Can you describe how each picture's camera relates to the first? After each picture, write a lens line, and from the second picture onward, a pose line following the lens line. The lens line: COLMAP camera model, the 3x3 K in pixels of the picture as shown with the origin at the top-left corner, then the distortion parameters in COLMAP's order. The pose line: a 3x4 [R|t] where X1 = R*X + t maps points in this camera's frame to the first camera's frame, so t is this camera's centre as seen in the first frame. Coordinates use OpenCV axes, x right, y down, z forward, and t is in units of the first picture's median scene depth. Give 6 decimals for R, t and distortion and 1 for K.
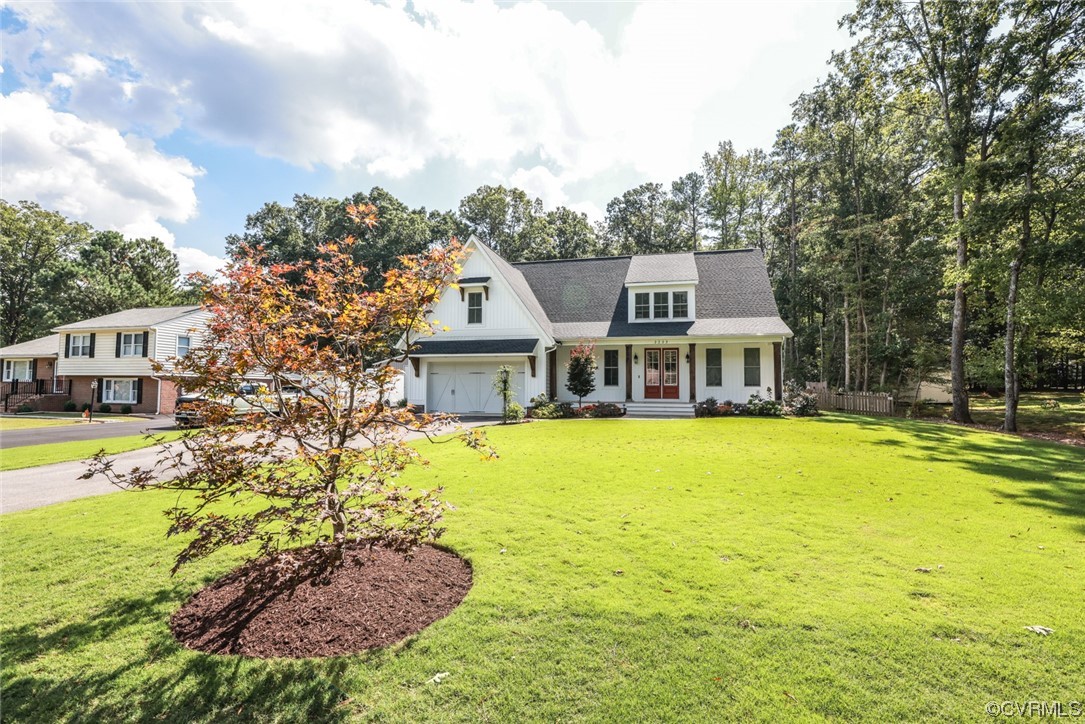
lens RADIAL K [[495.2, 0, 544.4], [0, 495.2, 365.1], [0, 0, 1]] dist [-0.039168, 0.008000]
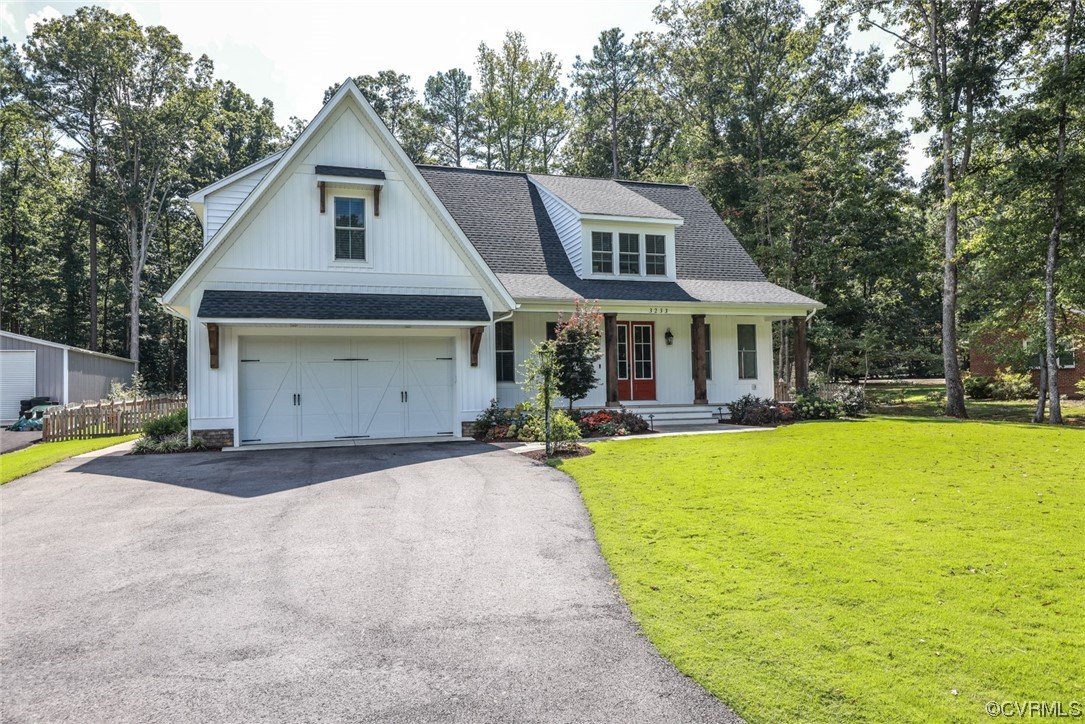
lens RADIAL K [[722.8, 0, 542.5], [0, 722.8, 362.0], [0, 0, 1]] dist [-0.002557, 0.005137]
pose [[0.841489, 0.000147, 0.540275, -0.355823], [-0.002400, 0.999991, 0.003466, 0.015016], [-0.540270, -0.004213, 0.841481, 0.270905]]
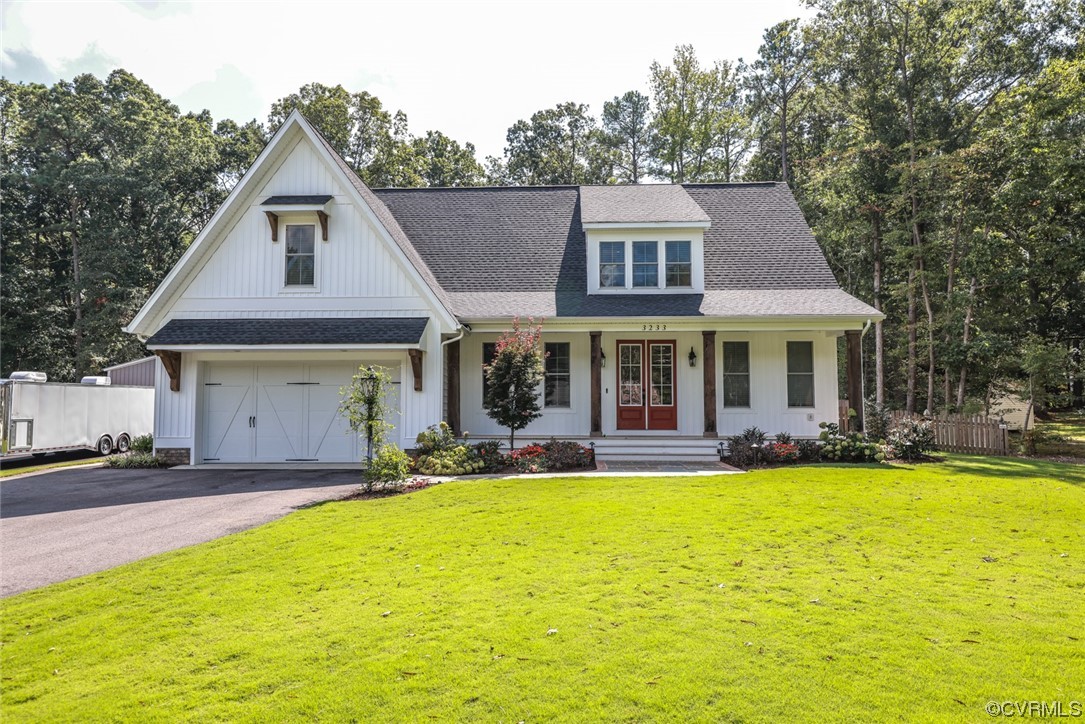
lens RADIAL K [[695.1, 0, 540.7], [0, 695.1, 364.3], [0, 0, 1]] dist [-0.004568, 0.000913]
pose [[0.979206, 0.007630, 0.202723, -0.040507], [-0.004208, 0.999841, -0.017303, 0.007446], [-0.202823, 0.016090, 0.979083, 0.243317]]
